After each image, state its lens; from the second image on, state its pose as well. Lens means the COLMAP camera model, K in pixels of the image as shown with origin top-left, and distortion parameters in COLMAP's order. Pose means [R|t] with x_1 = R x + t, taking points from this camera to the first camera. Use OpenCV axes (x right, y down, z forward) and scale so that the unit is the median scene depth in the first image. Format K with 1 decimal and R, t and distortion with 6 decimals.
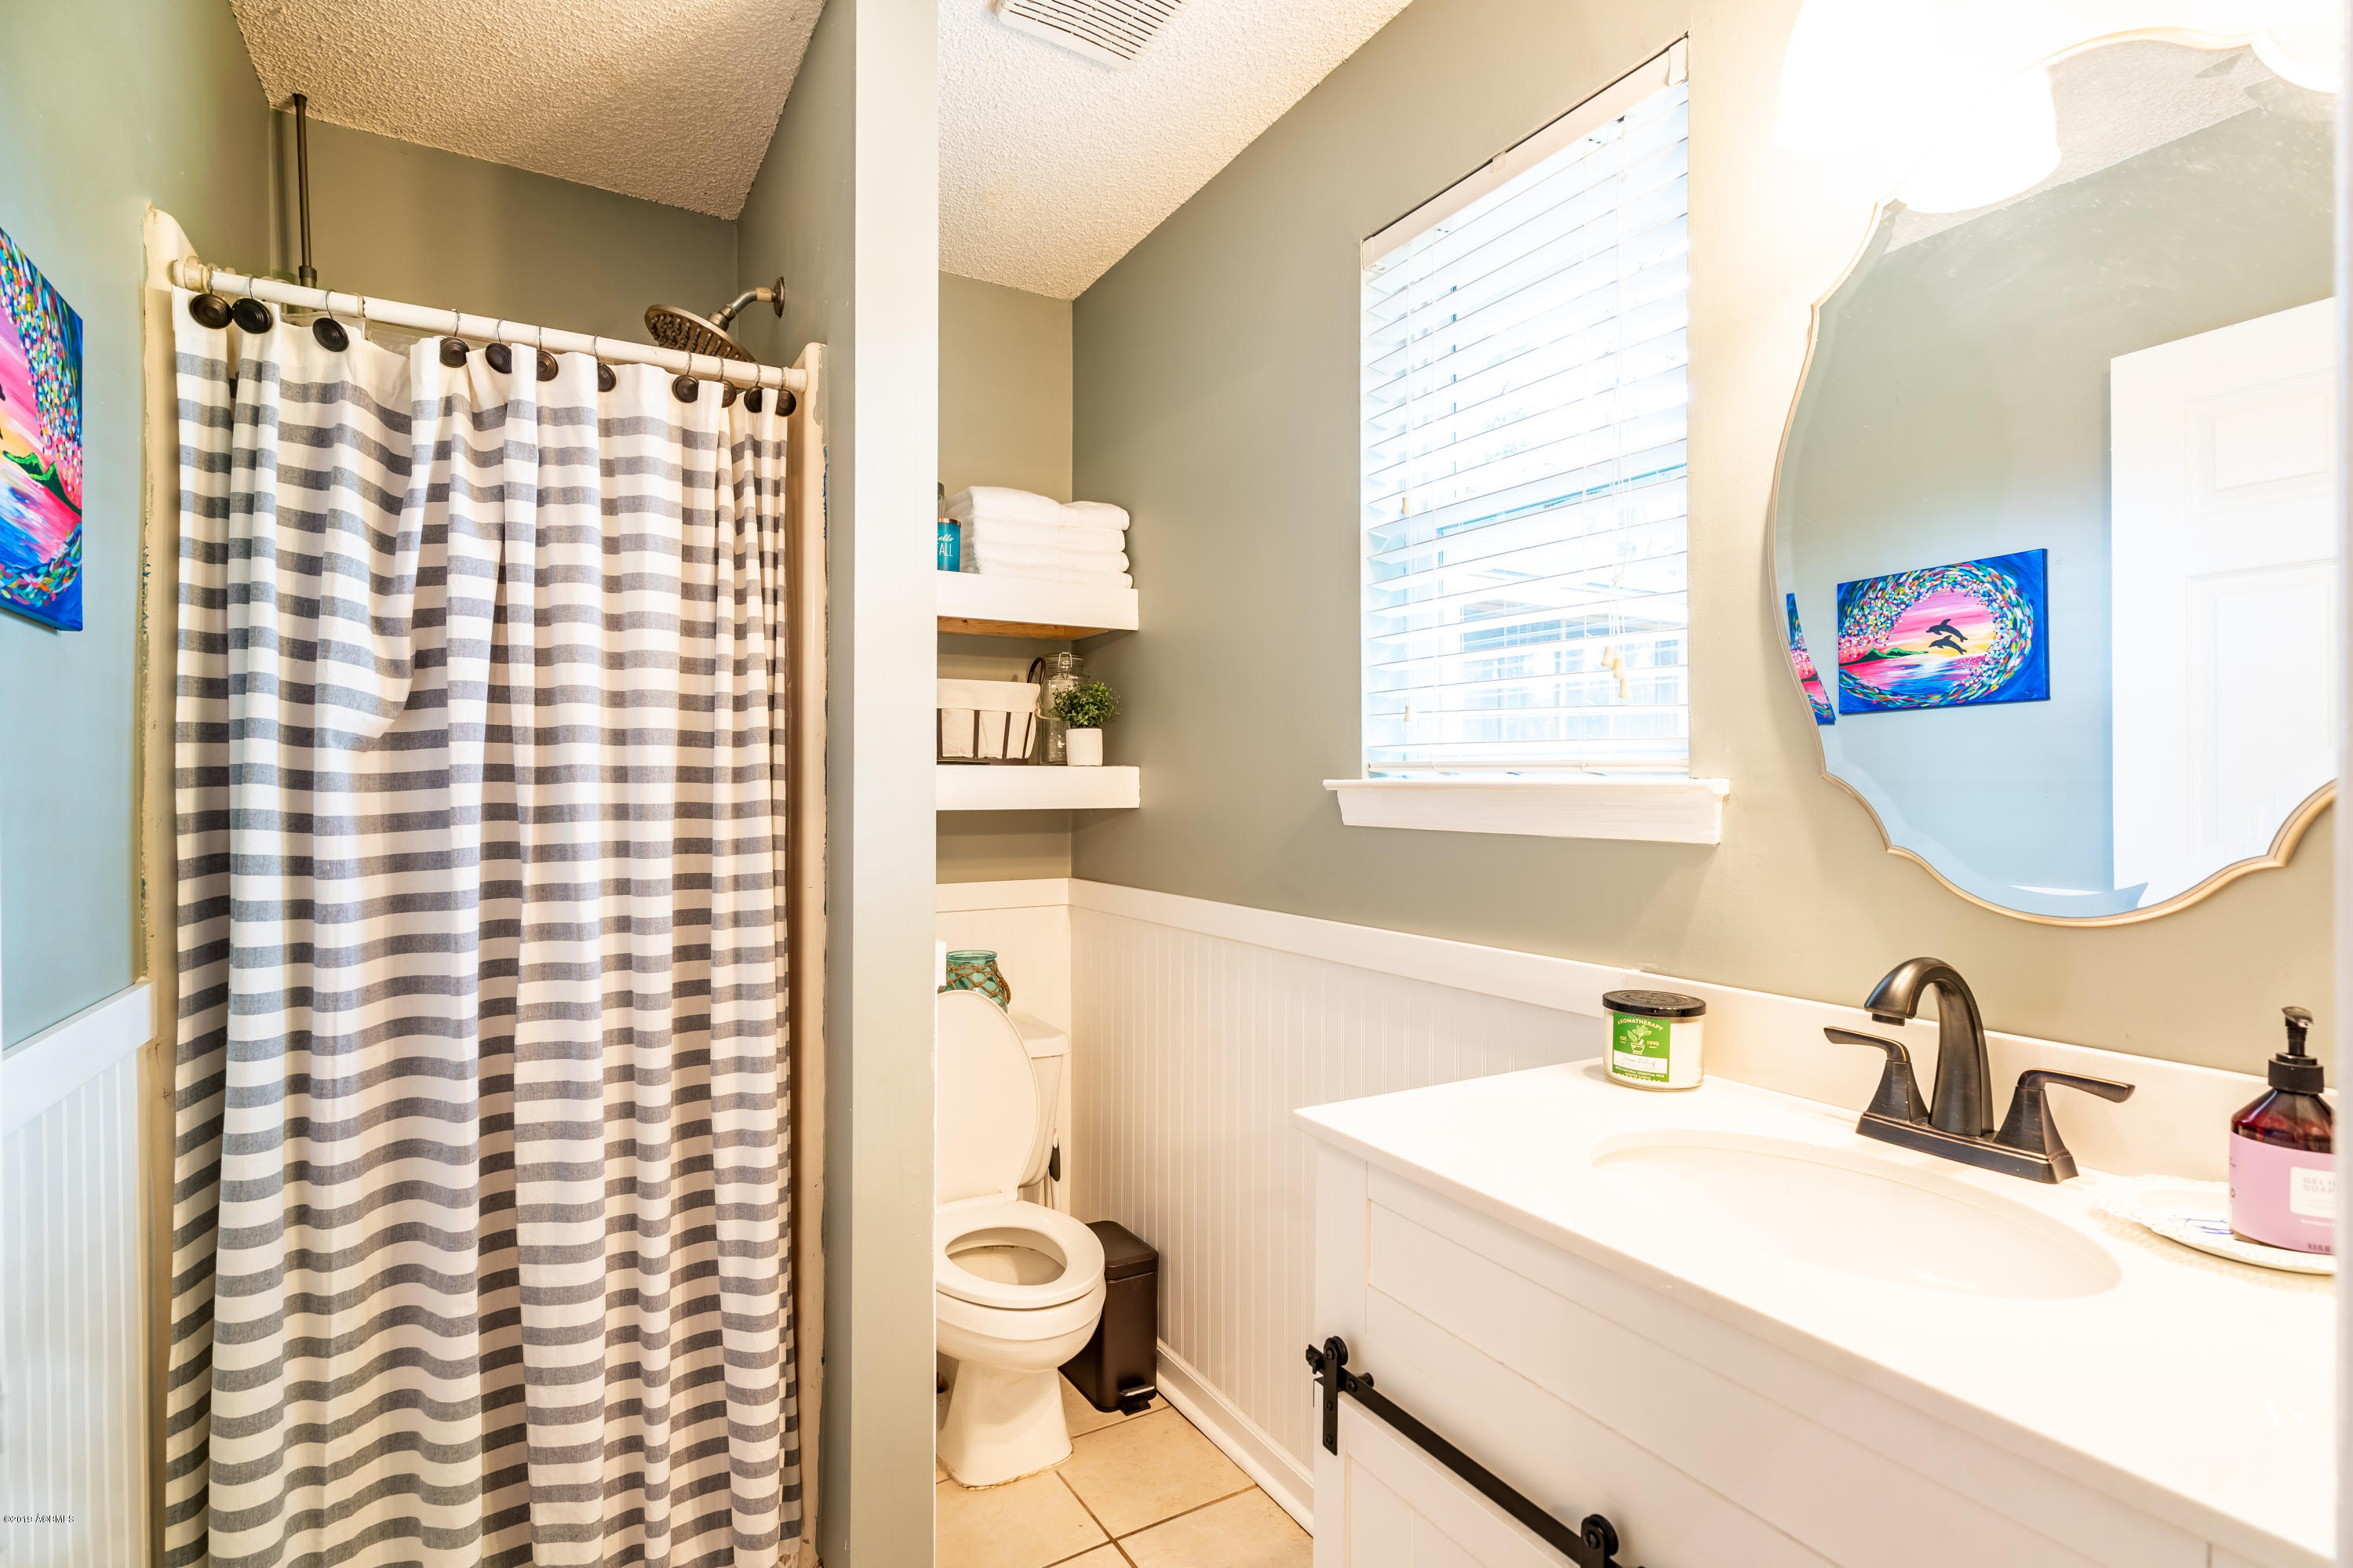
lens RADIAL K [[1080.5, 0, 1175.1], [0, 1080.5, 784.9], [0, 0, 1]] dist [0.001699, 0.000035]
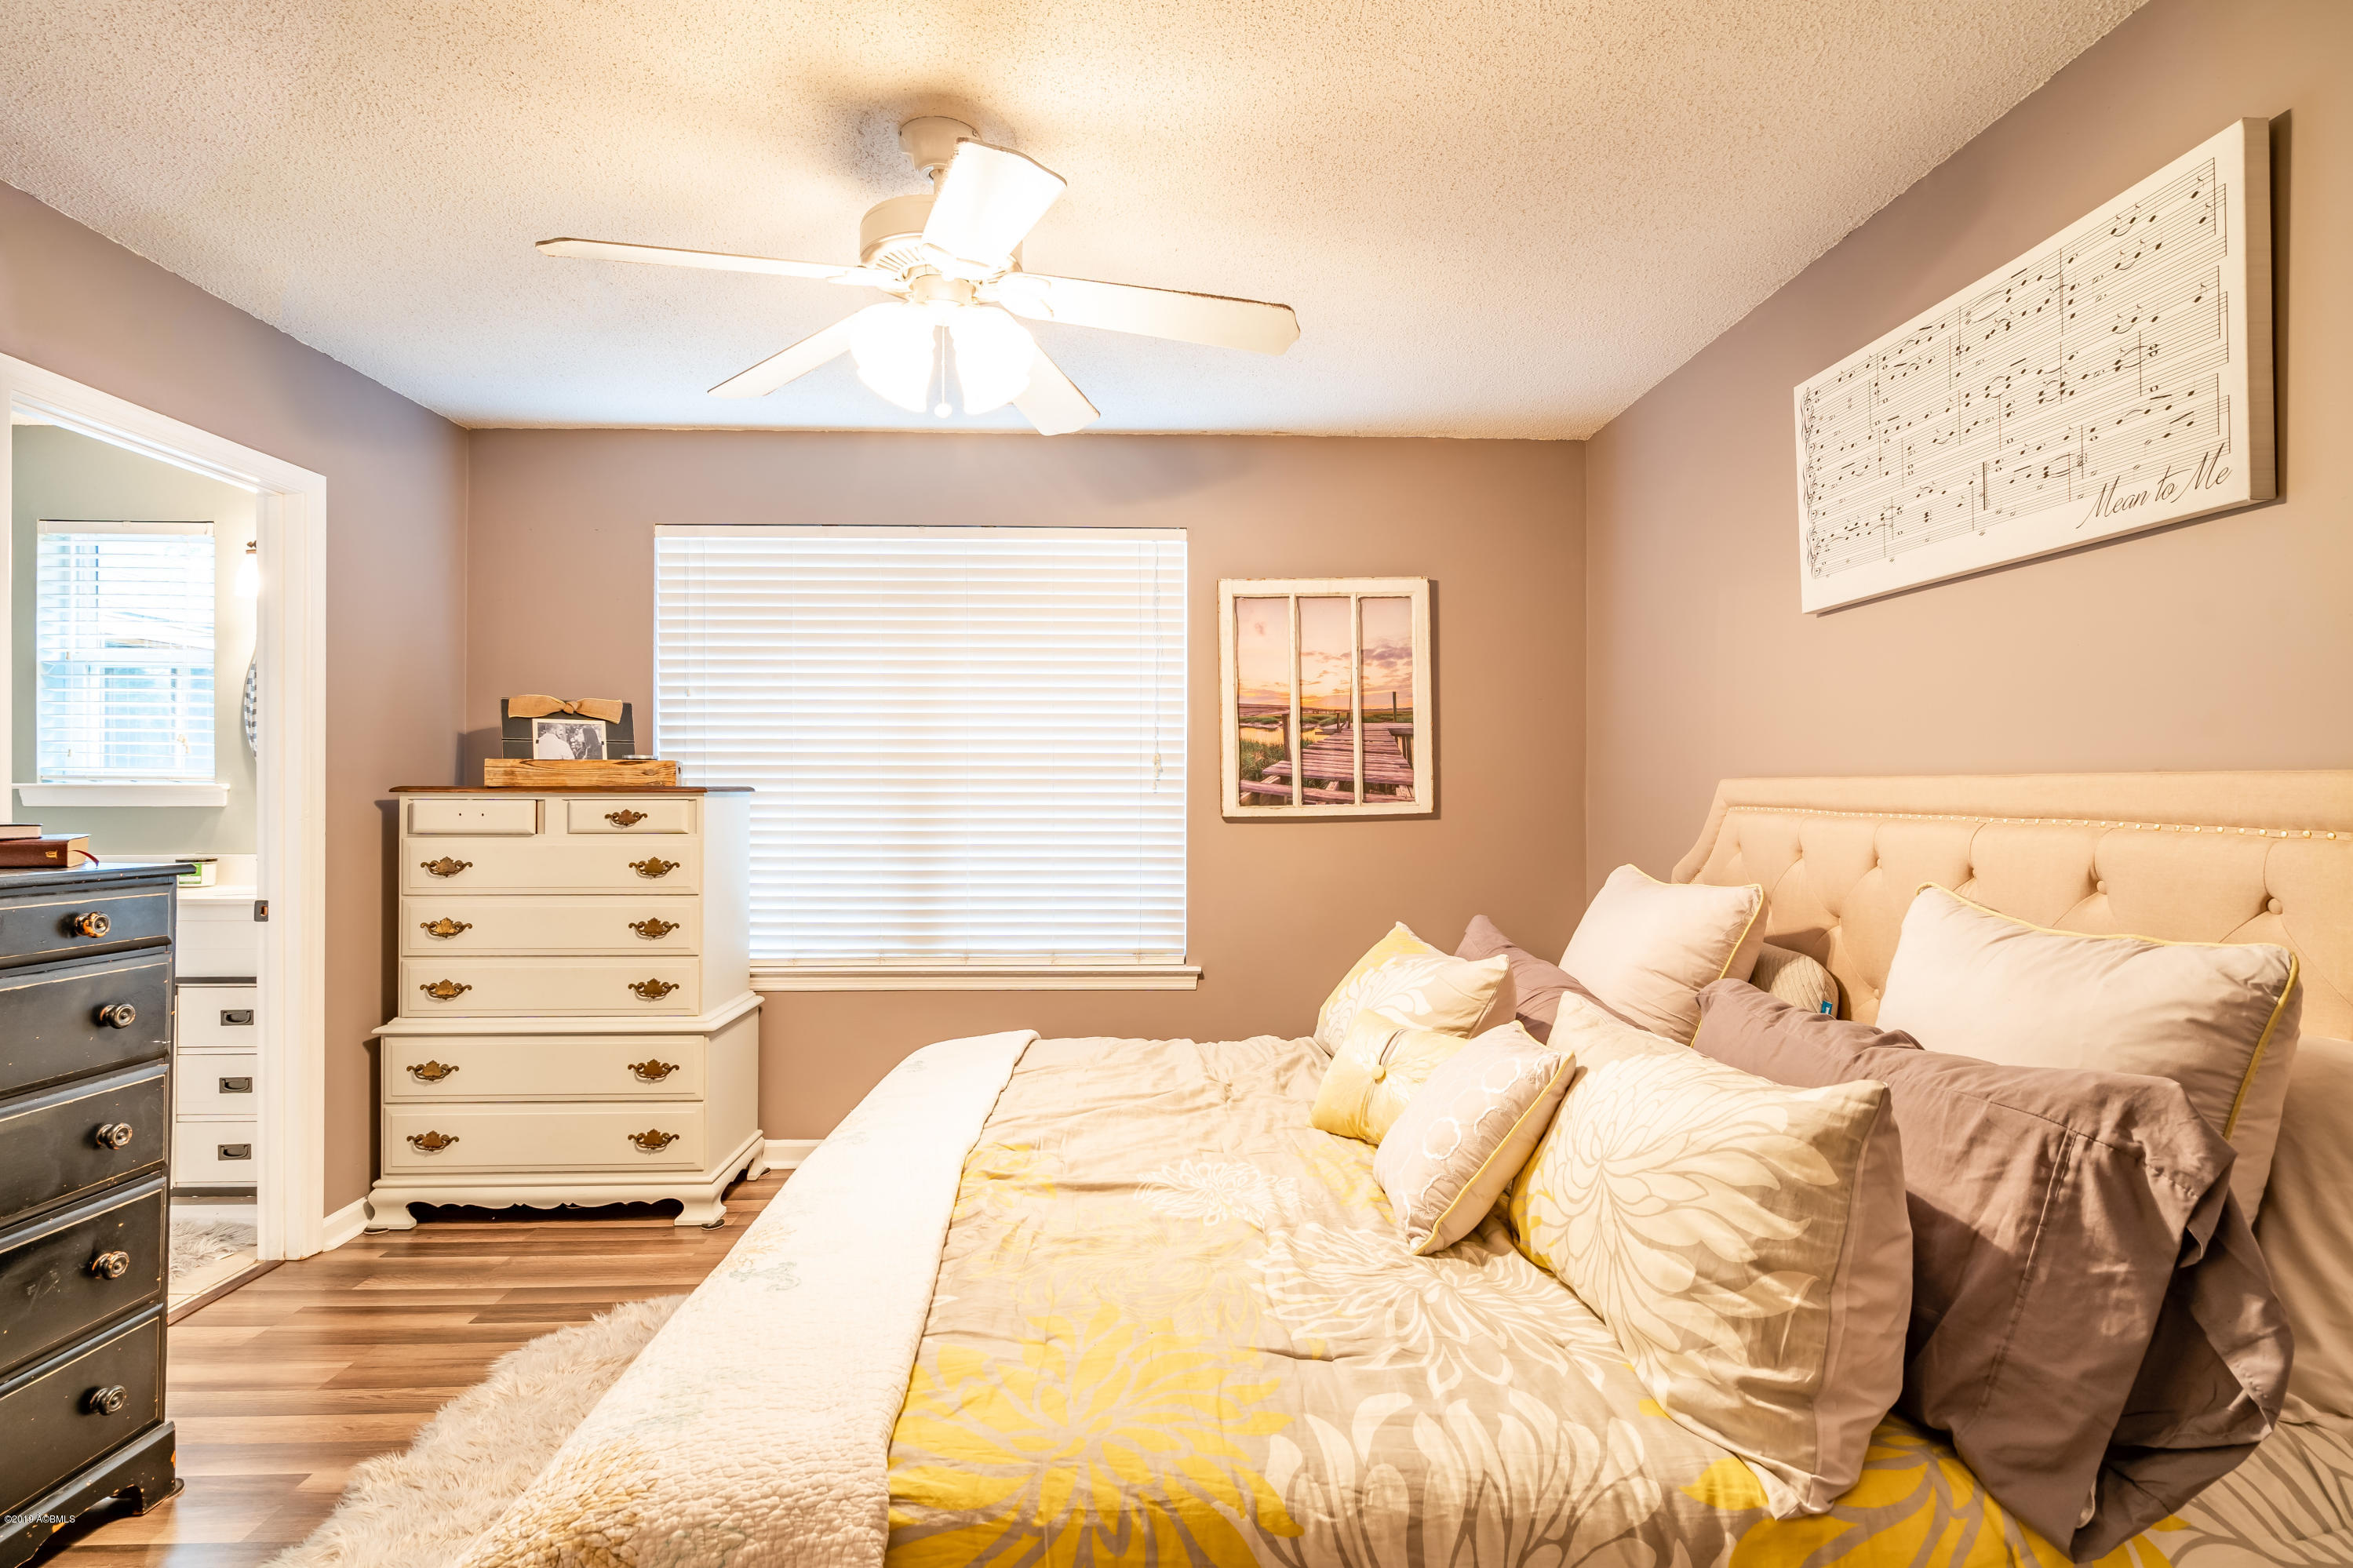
lens RADIAL K [[1080.5, 0, 1176.3], [0, 1080.5, 787.4], [0, 0, 1]] dist [0.001699, 0.000035]
pose [[0.480887, 0.010522, 0.876719, -0.609386], [-0.000463, 0.999931, -0.011747, 0.026220], [-0.876782, 0.005243, 0.480859, -1.953706]]
